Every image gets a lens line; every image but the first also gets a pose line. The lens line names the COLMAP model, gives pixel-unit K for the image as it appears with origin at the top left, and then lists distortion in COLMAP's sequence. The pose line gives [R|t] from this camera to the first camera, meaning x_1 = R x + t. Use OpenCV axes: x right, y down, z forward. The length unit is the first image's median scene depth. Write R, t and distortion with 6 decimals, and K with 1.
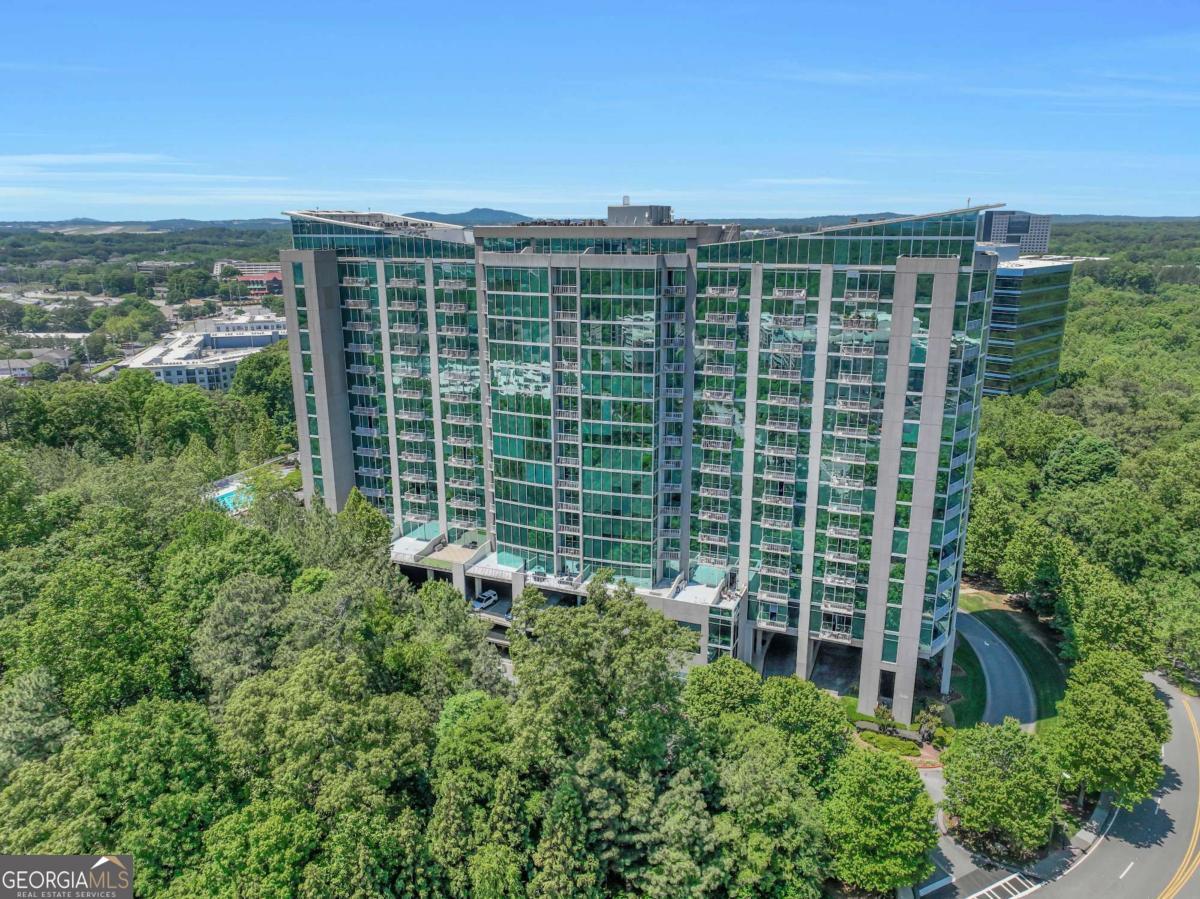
lens RADIAL K [[838.5, 0, 601.8], [0, 838.5, 453.9], [0, 0, 1]] dist [-0.004691, 0.022502]
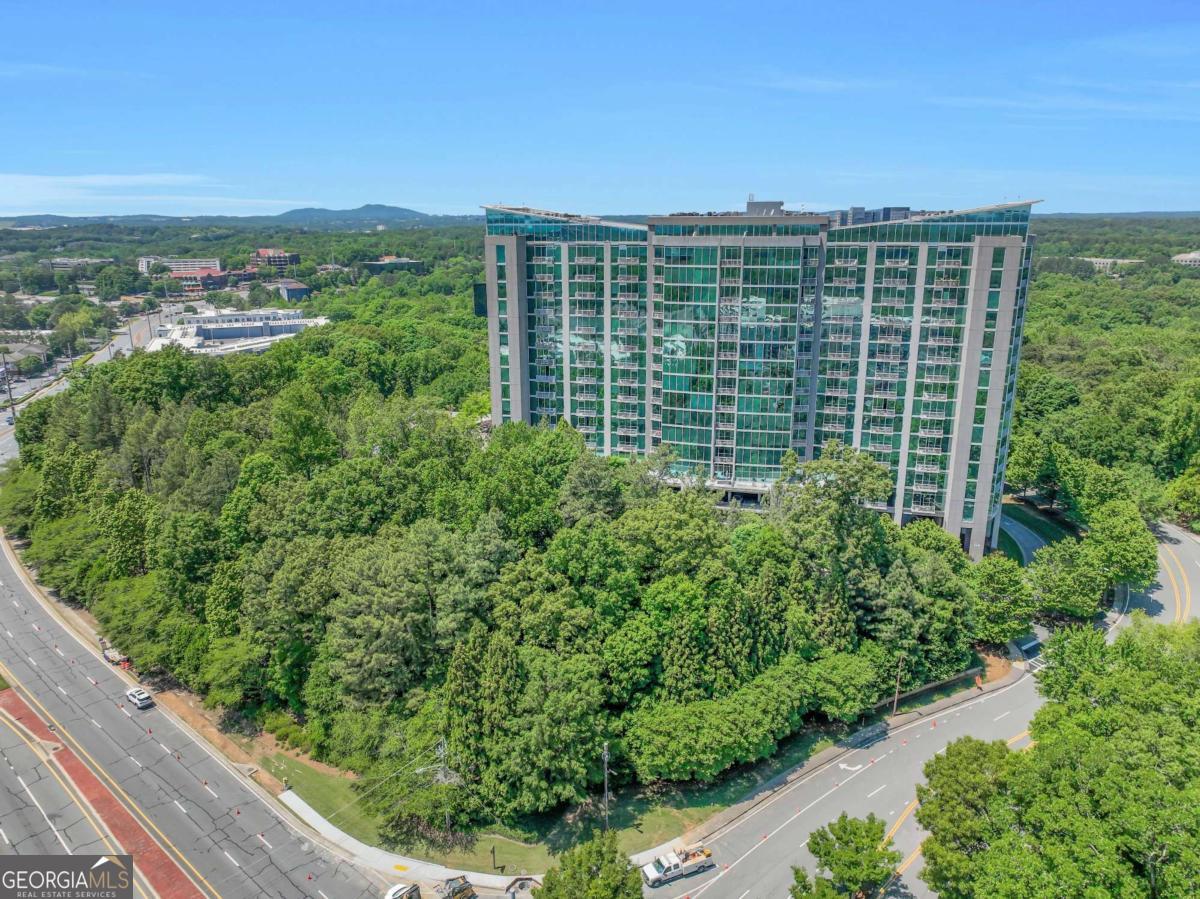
lens RADIAL K [[838.5, 0, 601.8], [0, 838.5, 453.9], [0, 0, 1]] dist [-0.004691, 0.022502]
pose [[0.992599, -0.033483, 0.116734, -0.405854], [0.033030, 0.999437, 0.005809, 0.096652], [-0.116863, -0.001910, 0.993146, -0.319622]]
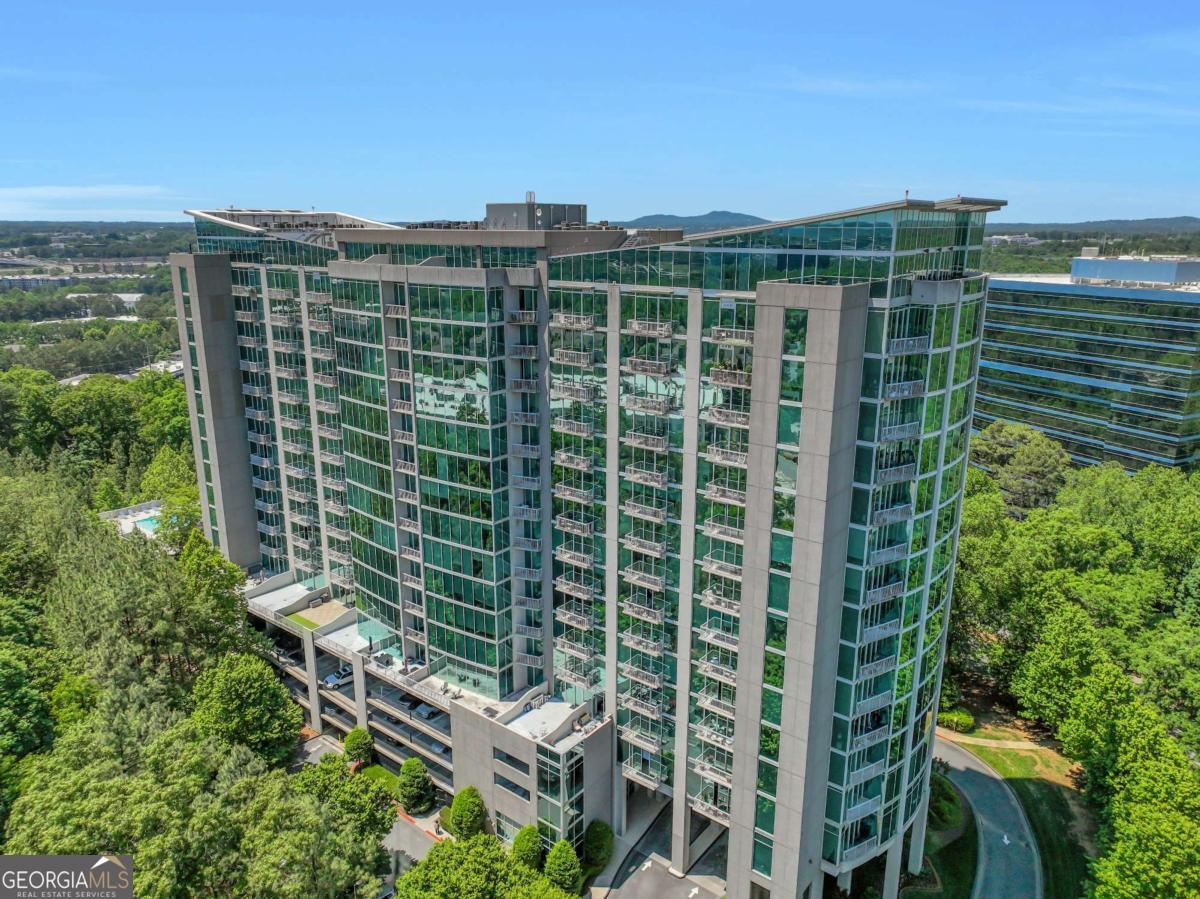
lens RADIAL K [[838.5, 0, 601.8], [0, 838.5, 453.9], [0, 0, 1]] dist [-0.004691, 0.022502]
pose [[0.963179, 0.078540, -0.257135, 0.339166], [-0.079617, 0.996806, 0.006240, -0.078767], [0.256804, 0.014462, 0.966355, 0.282840]]
